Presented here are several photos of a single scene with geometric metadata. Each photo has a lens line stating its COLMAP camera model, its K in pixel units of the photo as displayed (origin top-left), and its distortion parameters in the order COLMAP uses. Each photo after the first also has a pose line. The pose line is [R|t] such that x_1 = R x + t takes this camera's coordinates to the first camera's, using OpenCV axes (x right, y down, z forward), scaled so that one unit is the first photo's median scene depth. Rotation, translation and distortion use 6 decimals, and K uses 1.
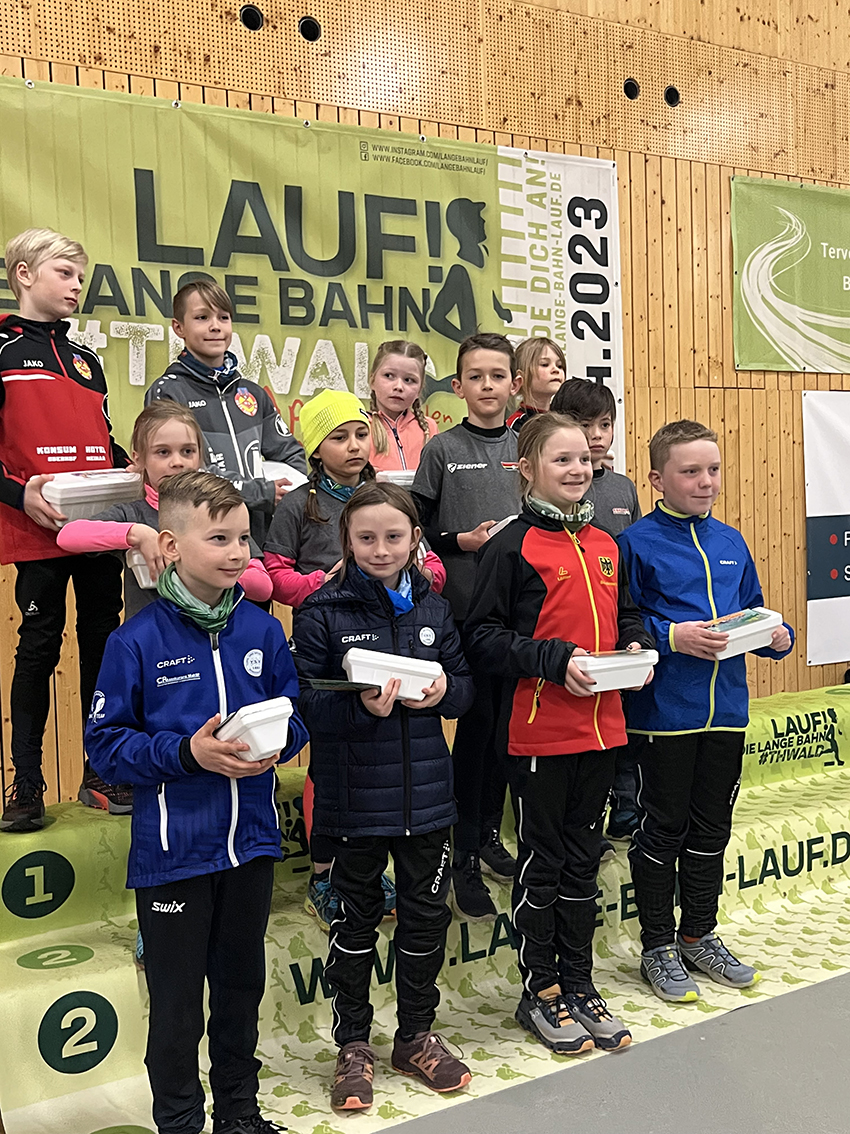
lens RADIAL K [[1216.8, 0, 419.6], [0, 1216.8, 554.7], [0, 0, 1]] dist [0.104302, -0.261658]
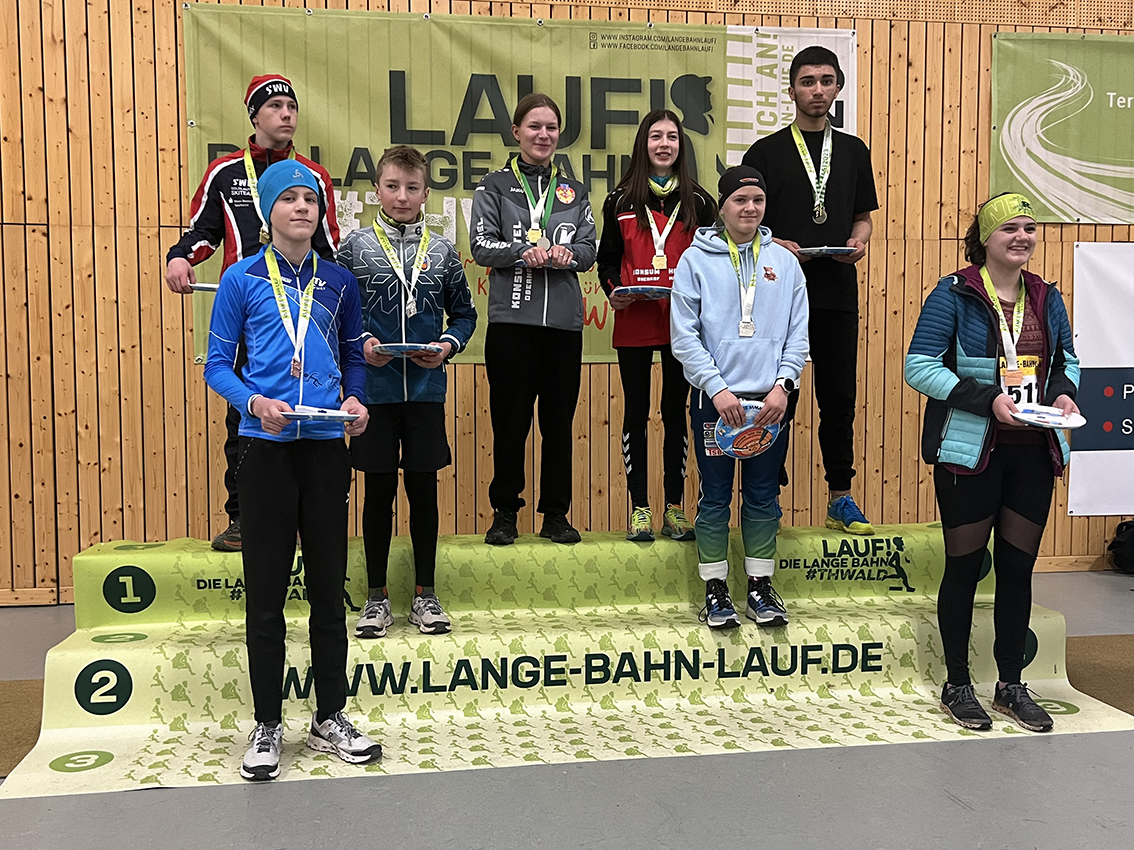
lens RADIAL K [[1101.1, 0, 572.4], [0, 1101.1, 421.4], [0, 0, 1]] dist [0.100809, -0.227135]
pose [[0.925745, 0.049180, -0.374937, 0.349627], [-0.044036, 0.998781, 0.022280, 0.013132], [0.375576, -0.004114, 0.926783, 0.001804]]
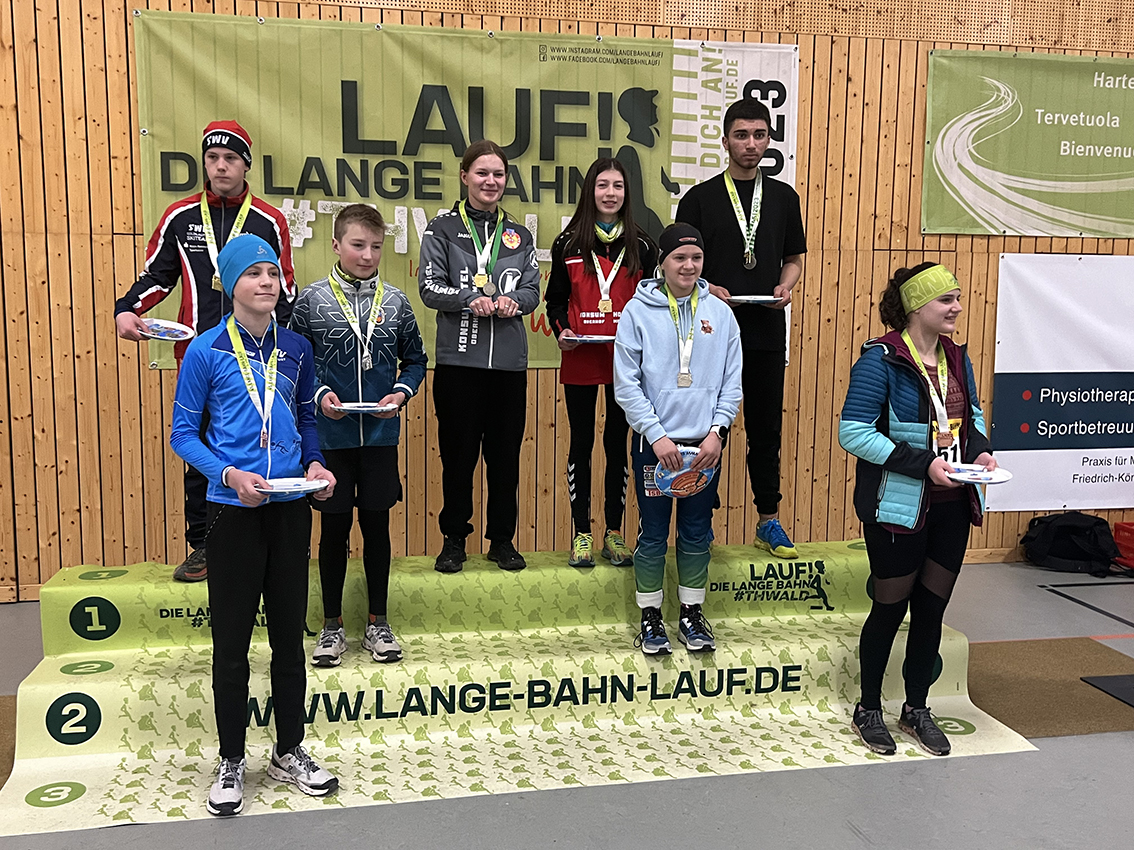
lens RADIAL K [[1100.2, 0, 573.1], [0, 1100.2, 416.0], [0, 0, 1]] dist [0.092496, -0.187679]
pose [[0.941409, 0.082360, -0.327057, 0.362269], [-0.057332, 0.994691, 0.085459, -0.068946], [0.332359, -0.061701, 0.941132, -0.034426]]
